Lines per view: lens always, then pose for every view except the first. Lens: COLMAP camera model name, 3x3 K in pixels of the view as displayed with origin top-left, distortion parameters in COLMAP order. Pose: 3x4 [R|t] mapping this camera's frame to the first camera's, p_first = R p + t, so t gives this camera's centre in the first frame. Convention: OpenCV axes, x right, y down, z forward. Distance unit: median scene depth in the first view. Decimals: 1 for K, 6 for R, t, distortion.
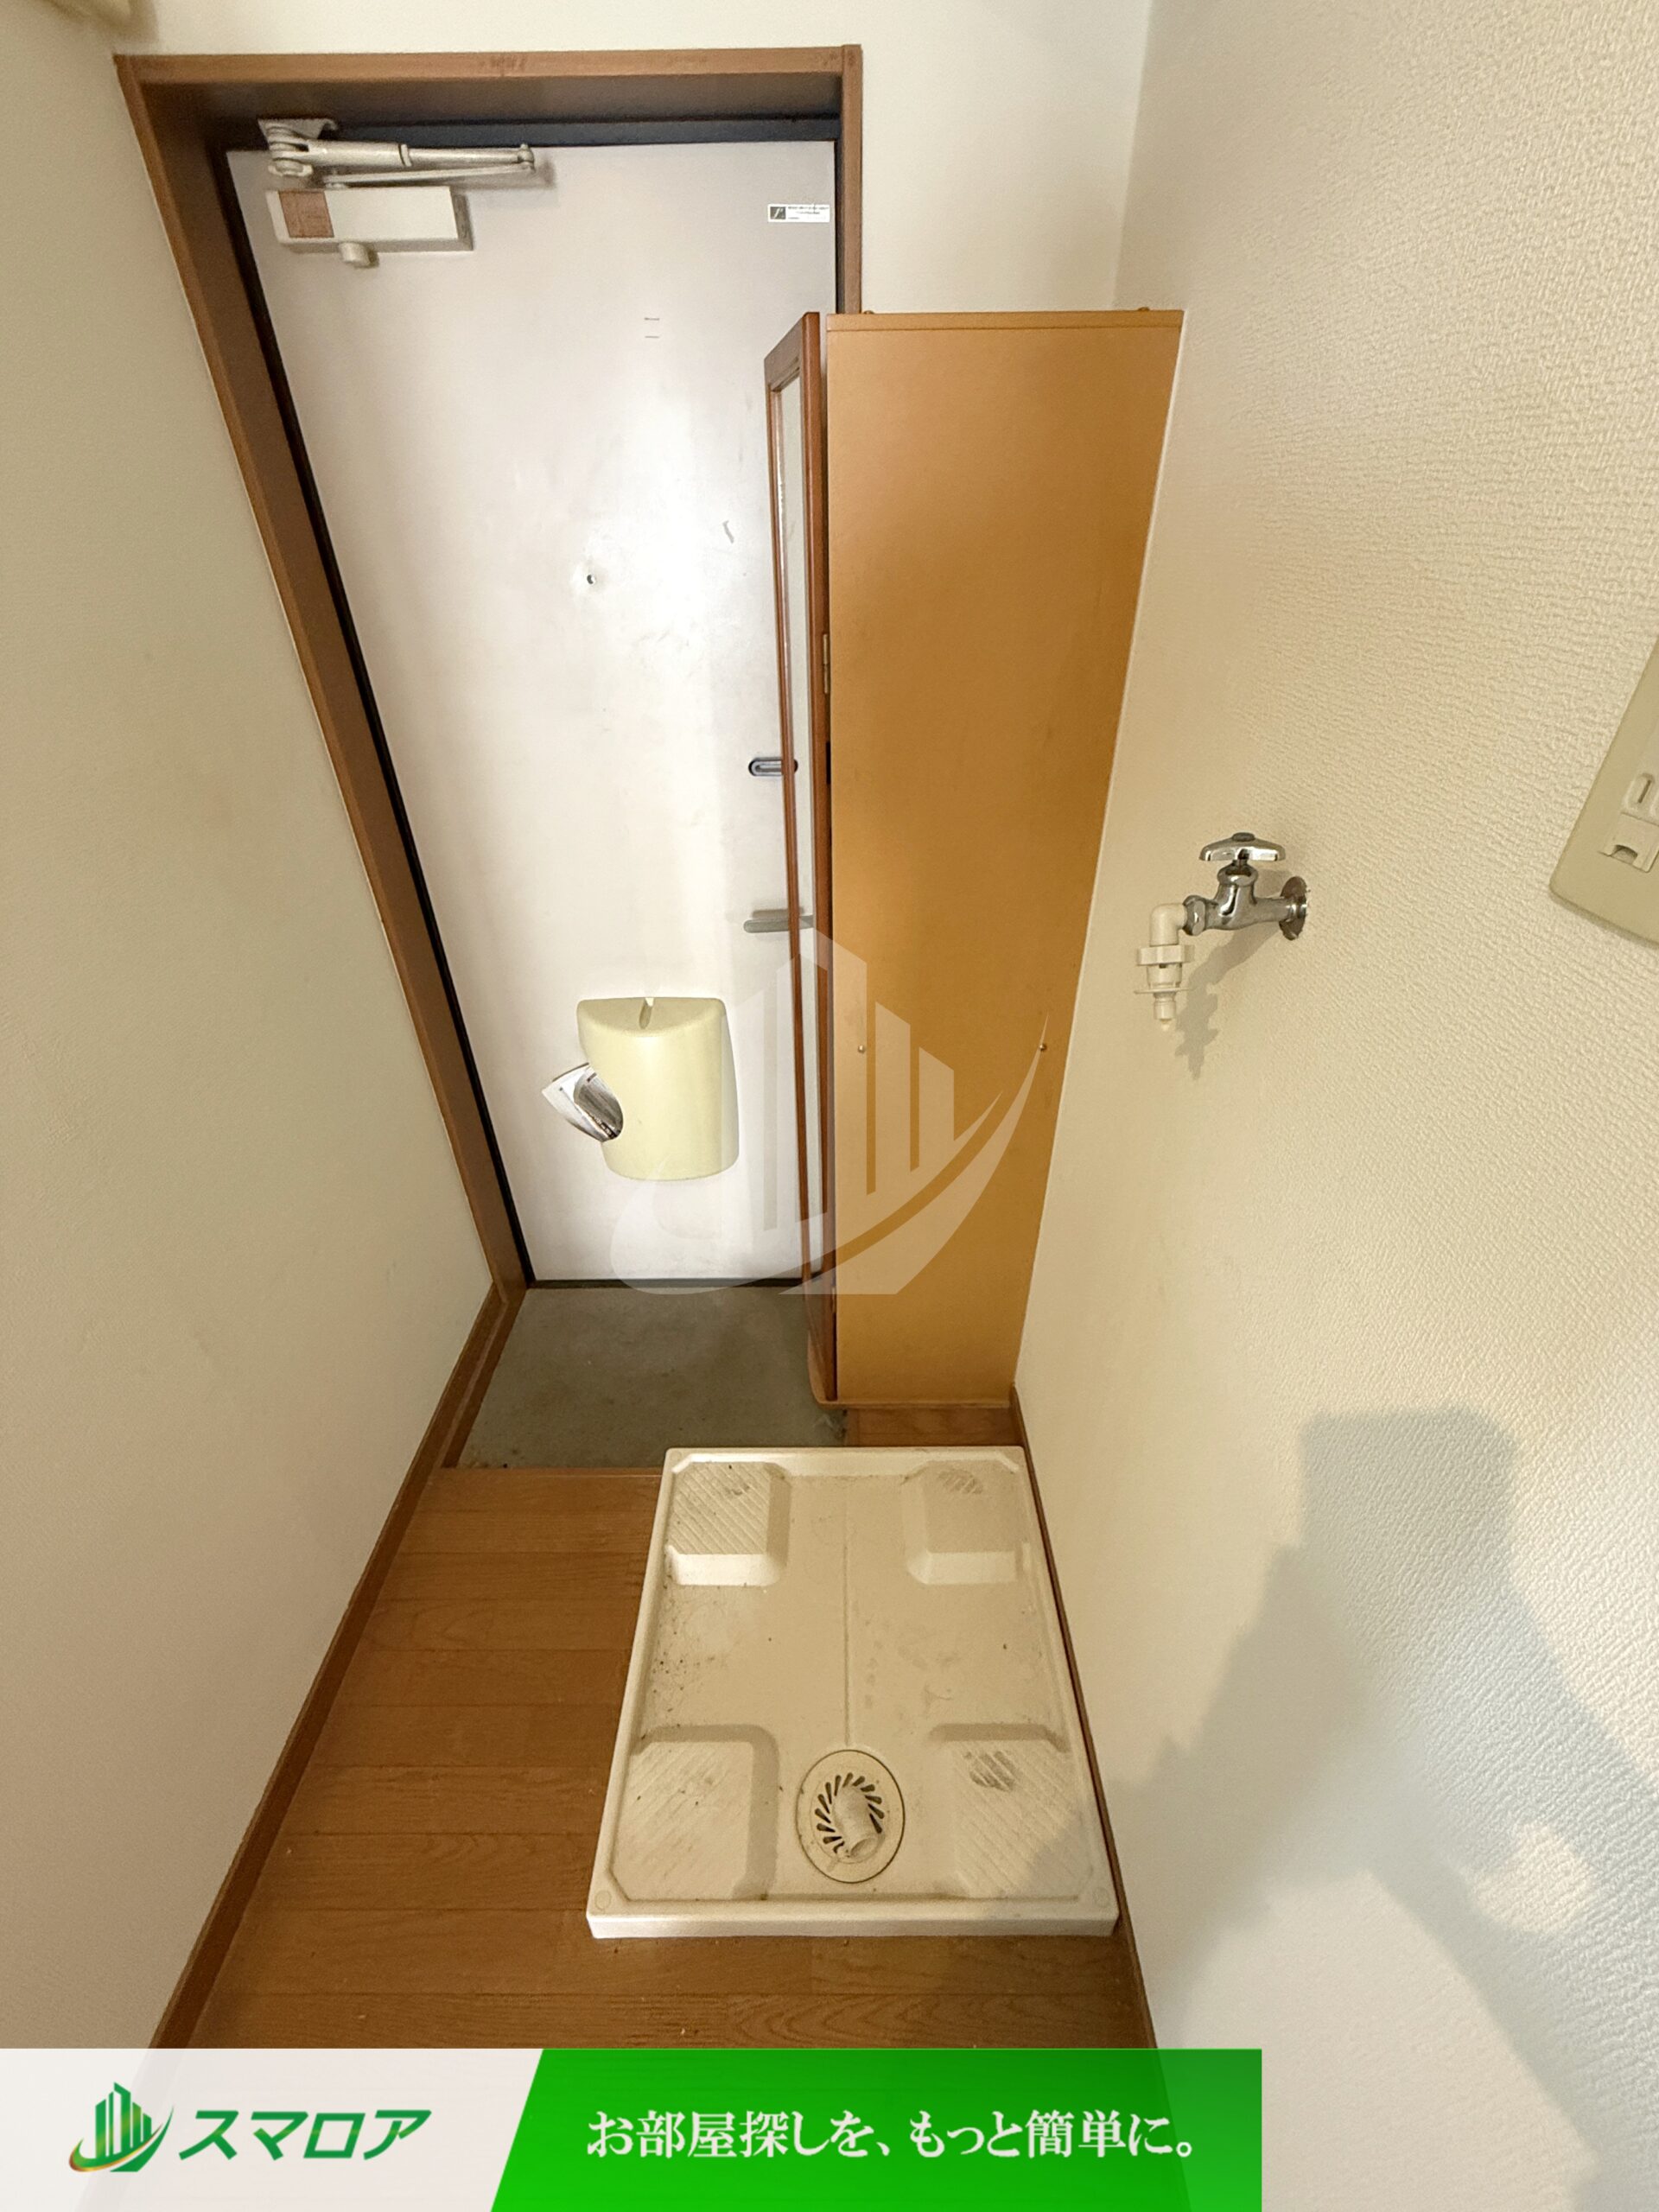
lens RADIAL K [[878.6, 0, 832.2], [0, 878.6, 1096.7], [0, 0, 1]] dist [0.000224, -0.000394]
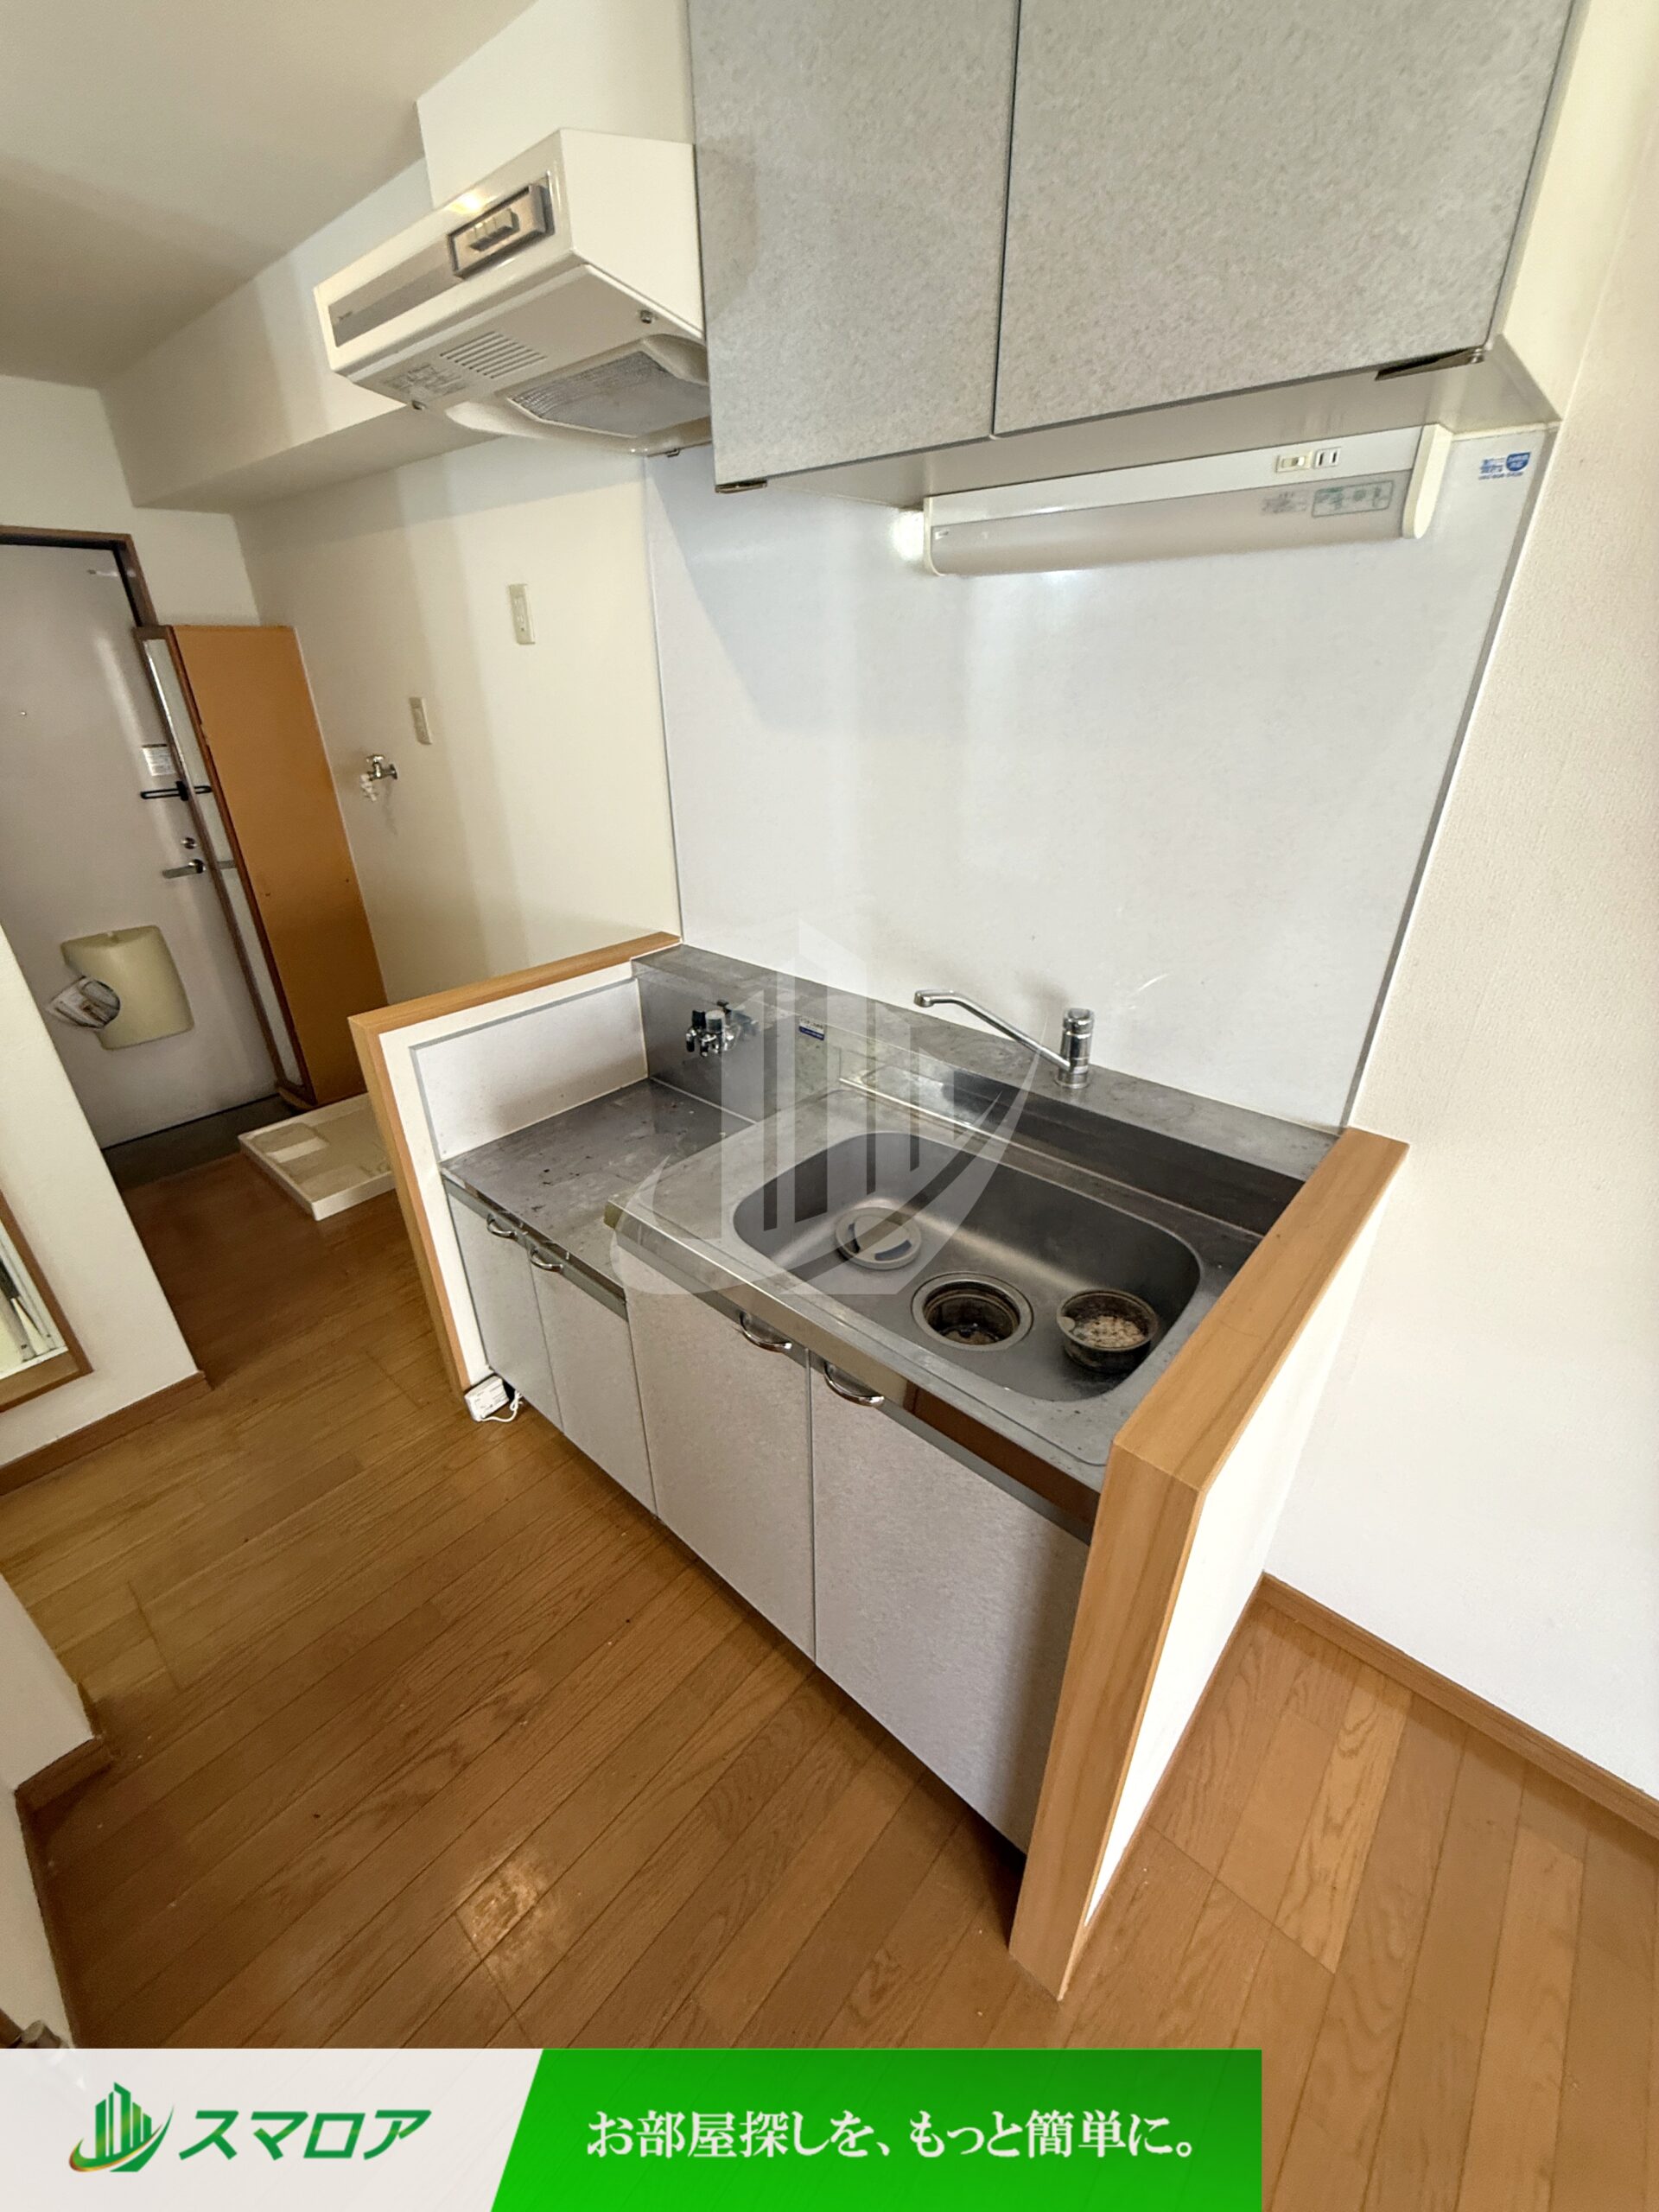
lens RADIAL K [[878.6, 0, 832.2], [0, 878.6, 1096.7], [0, 0, 1]] dist [0.000224, -0.000394]
pose [[0.659880, -0.331576, 0.674252, -0.646076], [0.414544, 0.909089, 0.041355, 0.851905], [-0.626667, 0.252218, 0.737343, -1.358275]]
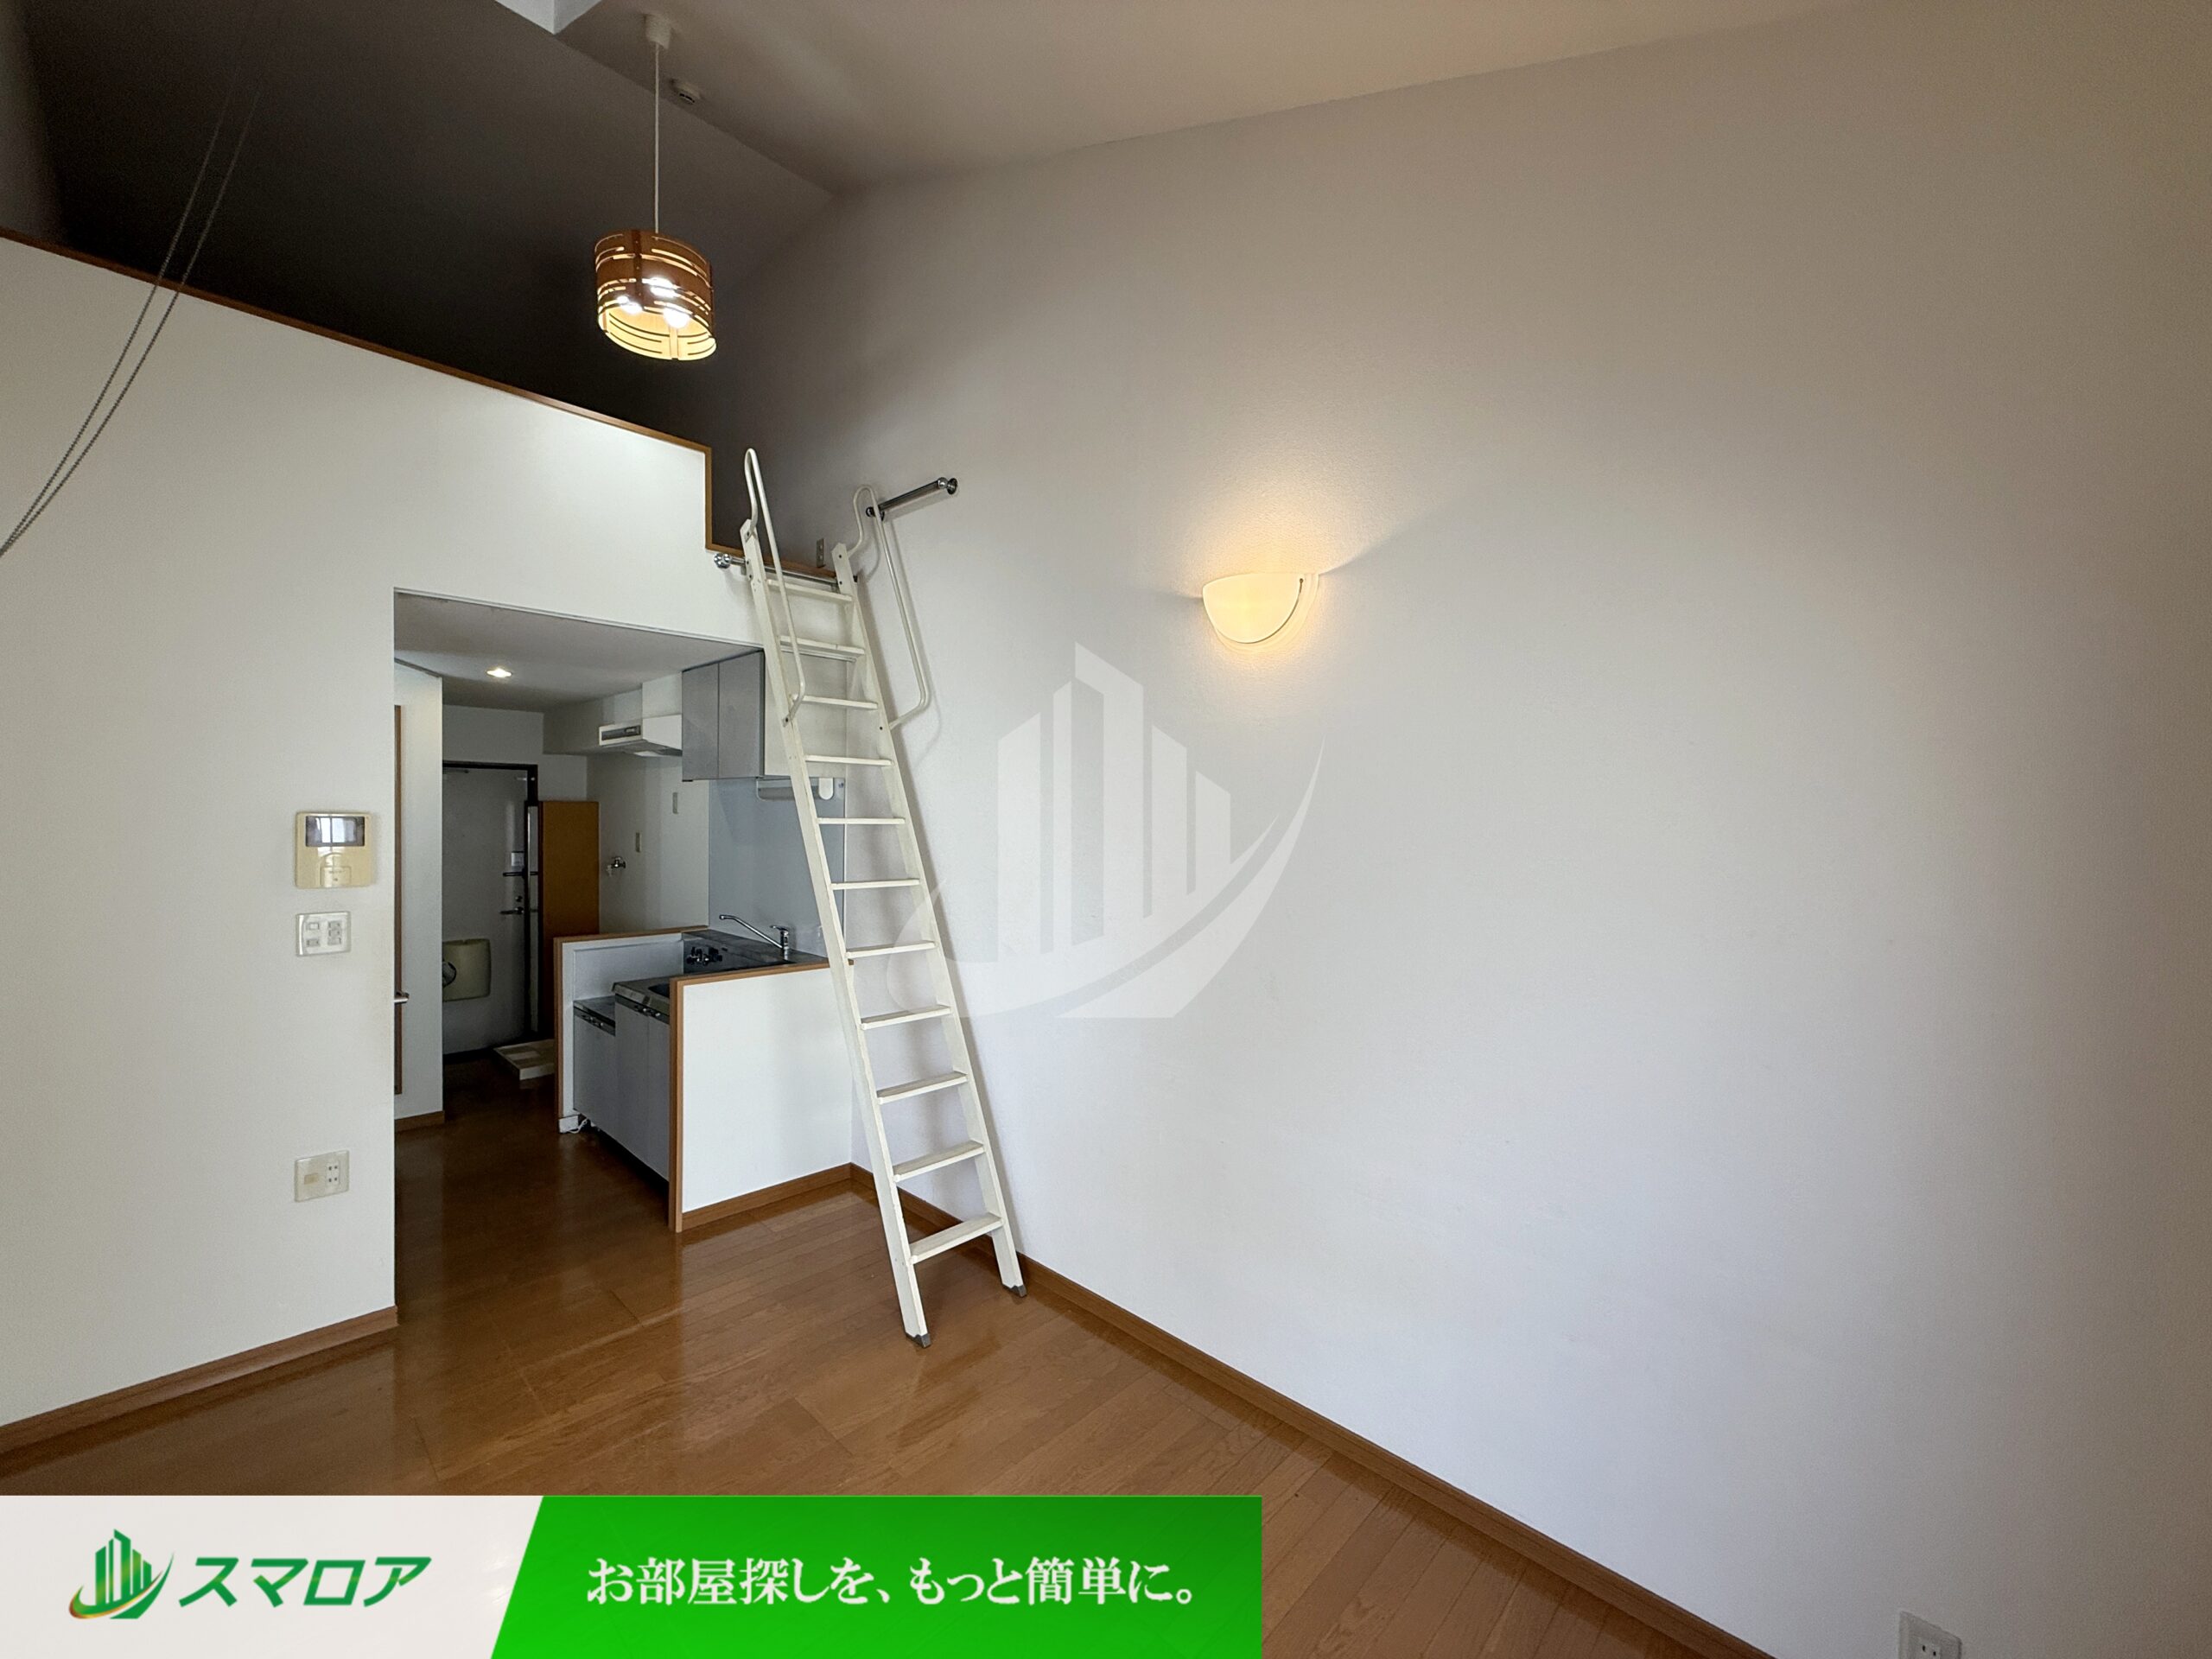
lens RADIAL K [[873.6, 0, 1102.3], [0, 873.6, 828.0], [0, 0, 1]] dist [-0.000034, -0.000509]
pose [[0.687617, 0.007694, 0.726033, -1.148685], [0.385865, 0.843176, -0.374383, 2.082094], [-0.615054, 0.537583, 0.576813, -3.256760]]
